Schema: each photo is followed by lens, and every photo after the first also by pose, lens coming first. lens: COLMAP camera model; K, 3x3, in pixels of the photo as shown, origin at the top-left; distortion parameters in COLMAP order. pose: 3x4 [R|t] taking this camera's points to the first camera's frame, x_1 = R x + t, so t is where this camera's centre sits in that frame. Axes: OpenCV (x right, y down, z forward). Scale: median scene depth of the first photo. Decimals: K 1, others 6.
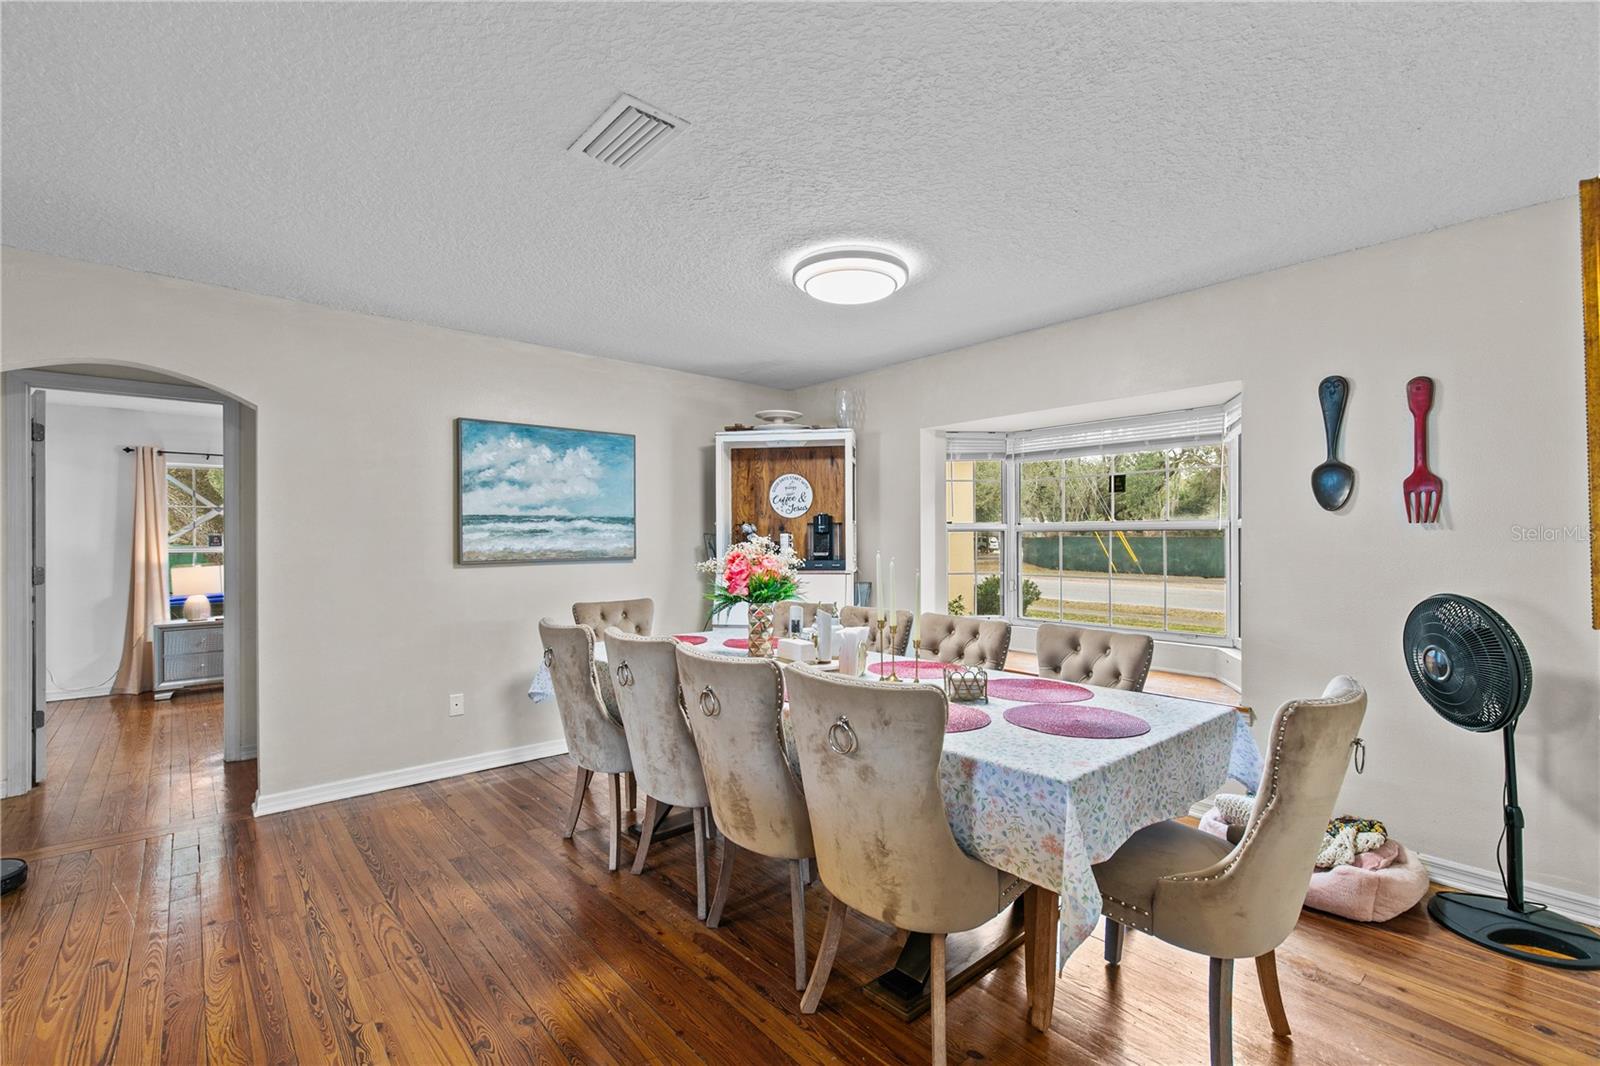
lens RADIAL K [[717.4, 0, 806.7], [0, 717.4, 530.7], [0, 0, 1]] dist [0.002852, -0.000465]
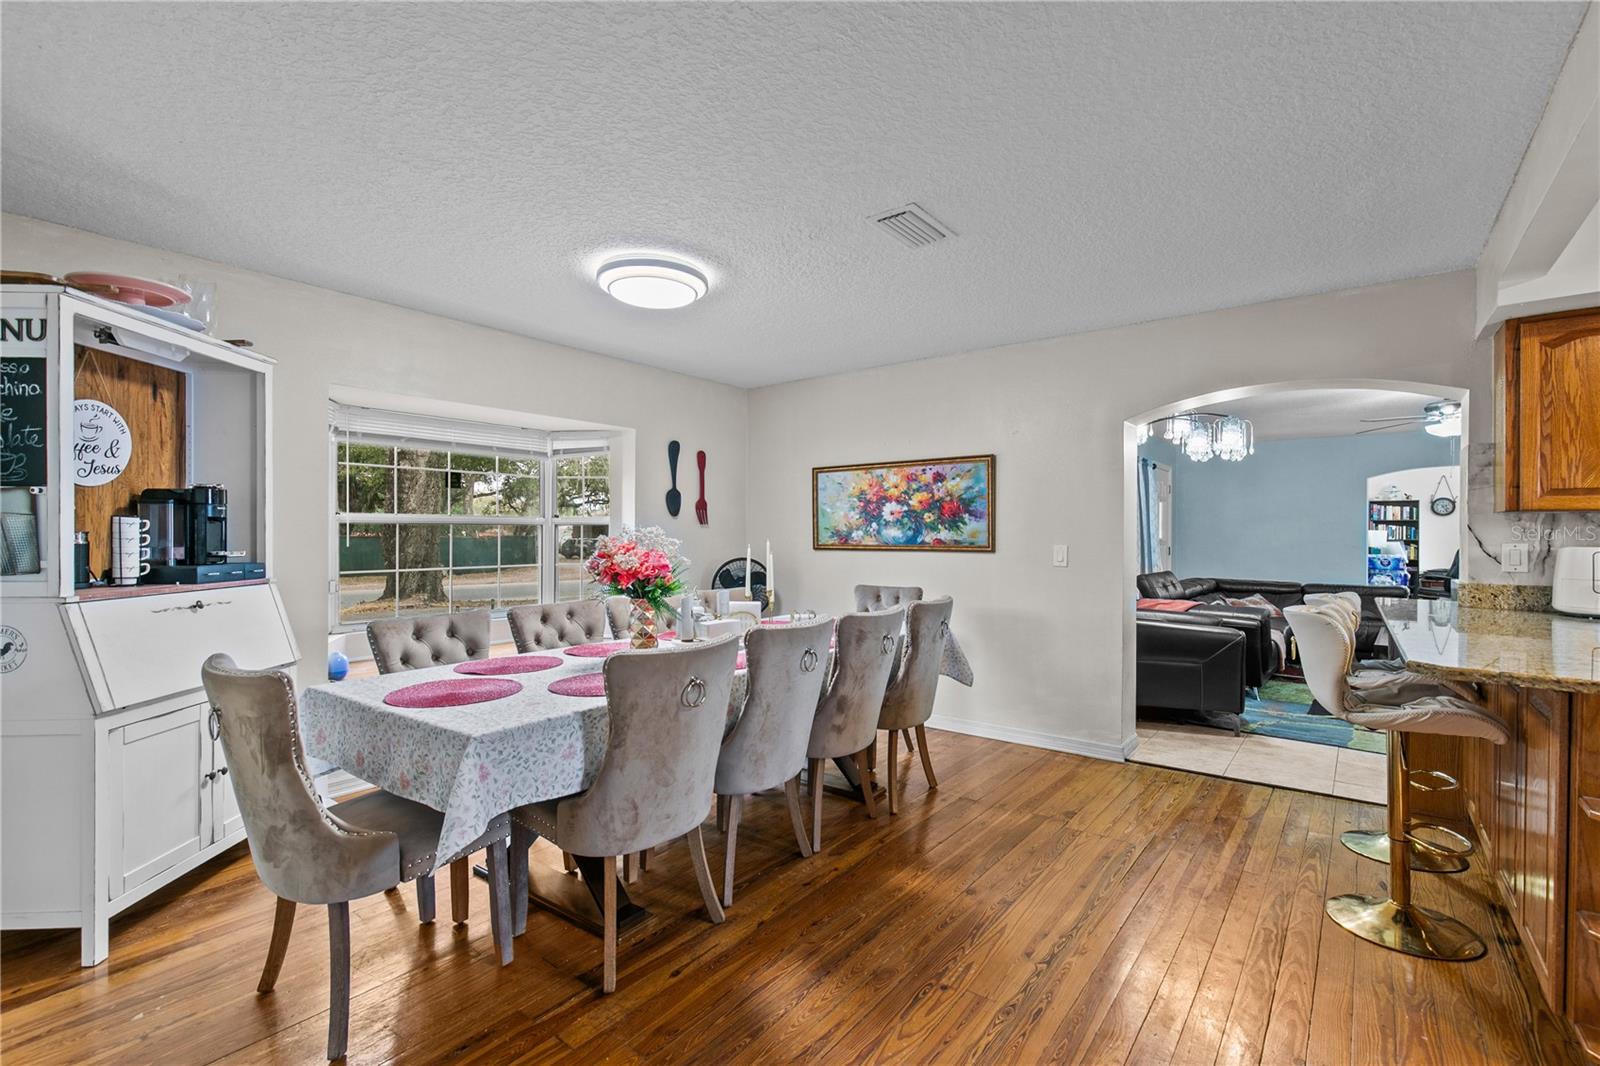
lens RADIAL K [[717.4, 0, 806.7], [0, 717.4, 530.7], [0, 0, 1]] dist [0.002852, -0.000465]
pose [[-0.192340, 0.004819, 0.981316, -1.897954], [-0.018174, 0.999799, -0.008471, 0.027885], [-0.981160, -0.019464, -0.192214, 1.812239]]
